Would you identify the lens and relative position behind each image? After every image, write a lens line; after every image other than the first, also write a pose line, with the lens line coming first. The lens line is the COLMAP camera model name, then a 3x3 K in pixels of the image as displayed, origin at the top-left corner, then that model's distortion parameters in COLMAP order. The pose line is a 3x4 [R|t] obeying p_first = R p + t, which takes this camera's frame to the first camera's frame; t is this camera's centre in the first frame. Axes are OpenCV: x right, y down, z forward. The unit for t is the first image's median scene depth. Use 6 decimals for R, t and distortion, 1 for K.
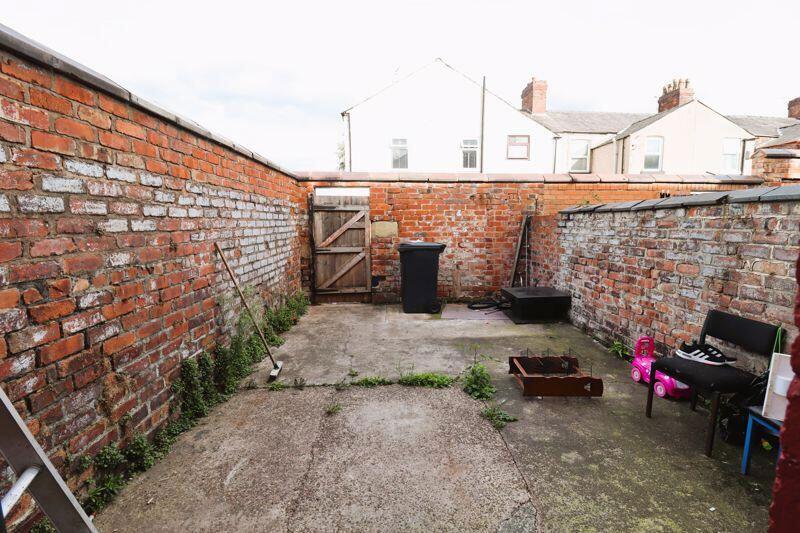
lens RADIAL K [[371.6, 0, 407.4], [0, 371.6, 266.7], [0, 0, 1]] dist [0.002175, -0.011713]
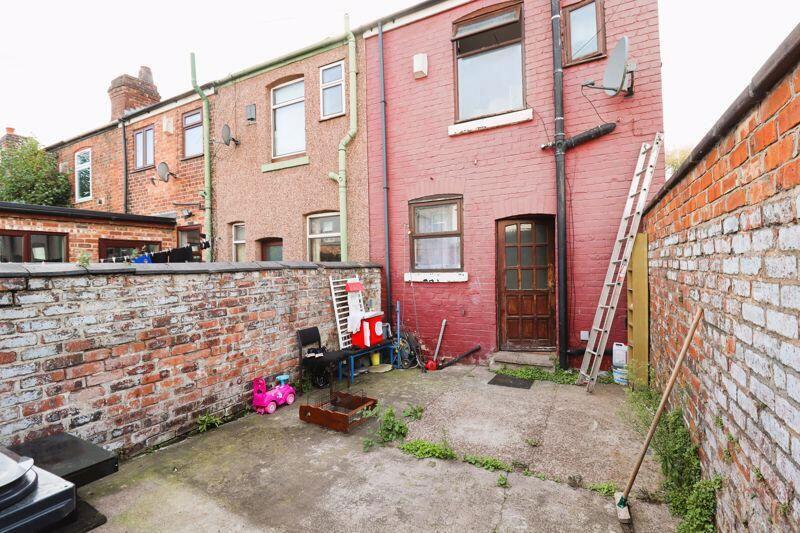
lens RADIAL K [[371.6, 0, 407.4], [0, 371.6, 266.7], [0, 0, 1]] dist [0.002175, -0.011713]
pose [[-0.867276, 0.026212, 0.497136, -0.325863], [0.087524, 0.991086, 0.100434, -0.211321], [-0.490073, 0.130616, -0.861840, 1.525689]]
